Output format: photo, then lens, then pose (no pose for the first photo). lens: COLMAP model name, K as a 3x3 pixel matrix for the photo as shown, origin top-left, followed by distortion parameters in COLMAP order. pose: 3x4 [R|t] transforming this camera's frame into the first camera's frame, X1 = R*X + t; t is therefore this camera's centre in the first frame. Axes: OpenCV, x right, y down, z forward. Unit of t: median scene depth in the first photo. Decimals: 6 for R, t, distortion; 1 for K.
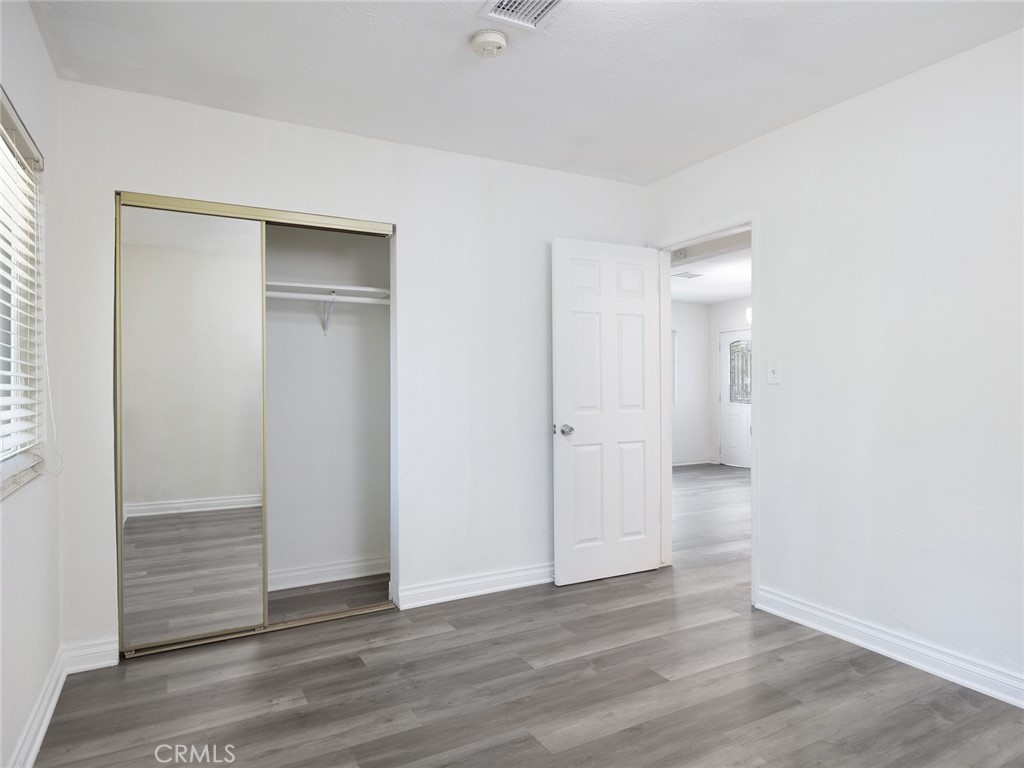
lens RADIAL K [[620.5, 0, 510.1], [0, 620.5, 386.3], [0, 0, 1]] dist [-0.006806, 0.001437]
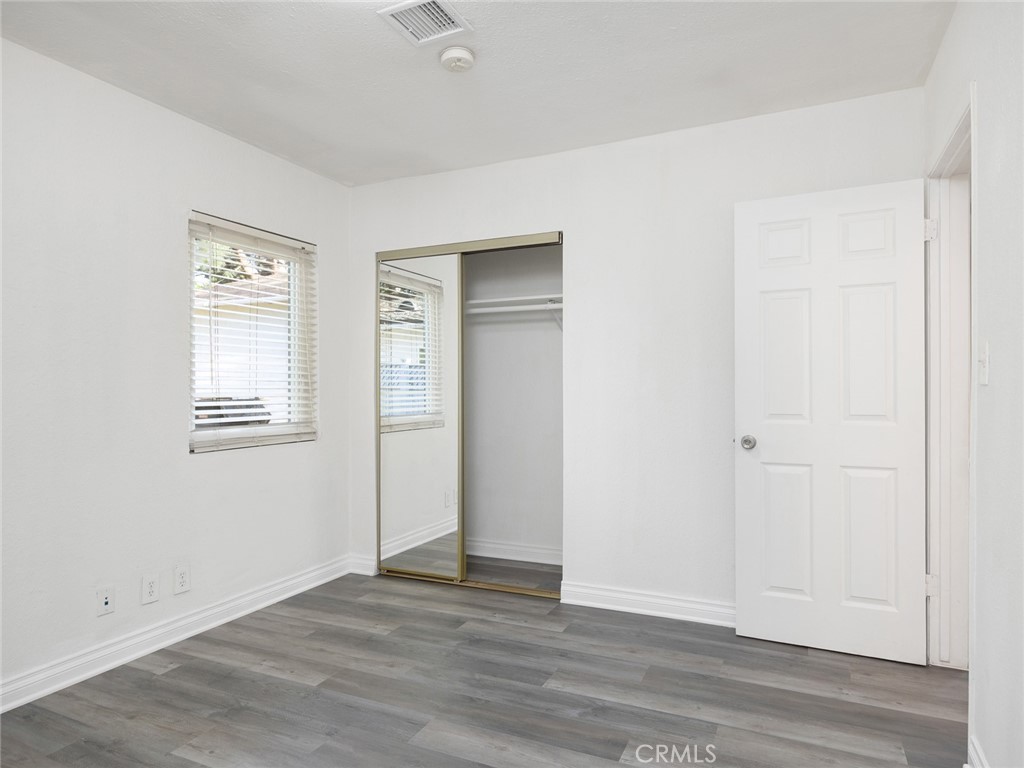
lens RADIAL K [[620.5, 0, 513.8], [0, 620.5, 387.3], [0, 0, 1]] dist [-0.006806, 0.001437]
pose [[0.599815, 0.004475, -0.800126, 0.655507], [-0.001178, 0.999988, 0.004709, -0.004401], [0.800138, -0.001883, 0.599813, 0.341153]]
